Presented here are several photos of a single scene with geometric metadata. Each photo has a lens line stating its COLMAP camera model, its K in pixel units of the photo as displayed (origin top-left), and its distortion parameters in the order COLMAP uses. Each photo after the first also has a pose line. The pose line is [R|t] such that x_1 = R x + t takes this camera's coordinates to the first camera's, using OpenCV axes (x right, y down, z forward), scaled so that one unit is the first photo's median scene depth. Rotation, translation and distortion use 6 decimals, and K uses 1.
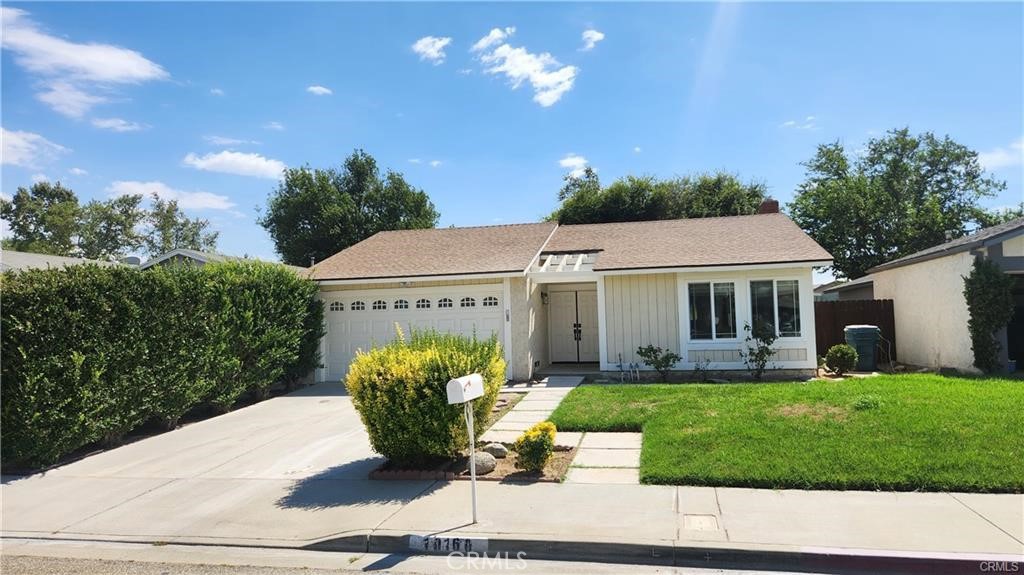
lens RADIAL K [[730.1, 0, 512.0], [0, 730.1, 287.5], [0, 0, 1]] dist [0.086504, -0.113812]
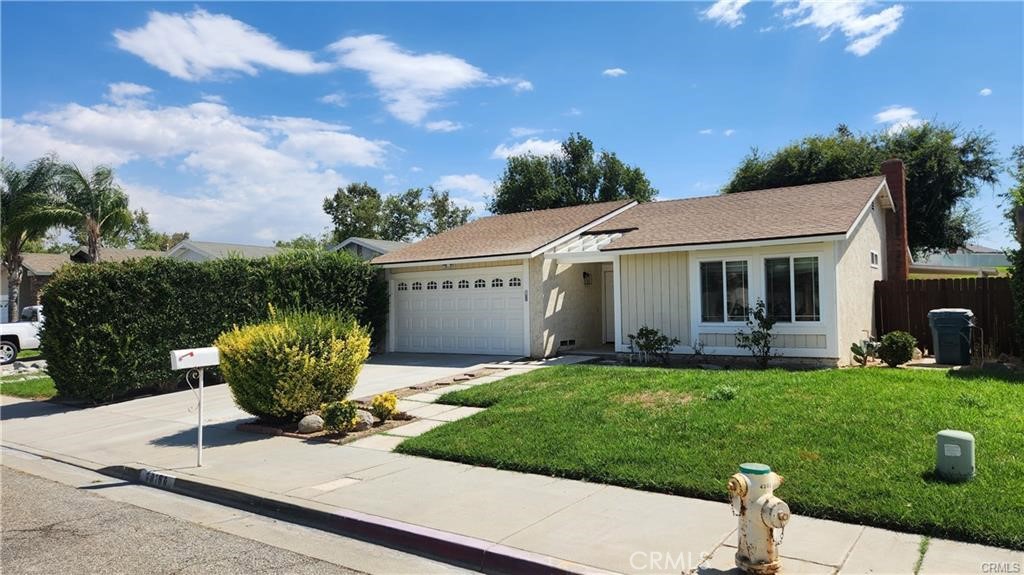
lens RADIAL K [[730.1, 0, 512.0], [0, 730.1, 287.5], [0, 0, 1]] dist [0.086504, -0.113812]
pose [[0.903619, -0.000179, -0.428338, 0.154233], [0.014330, 0.999453, 0.029812, -0.001671], [0.428098, -0.033077, 0.903127, 0.017612]]
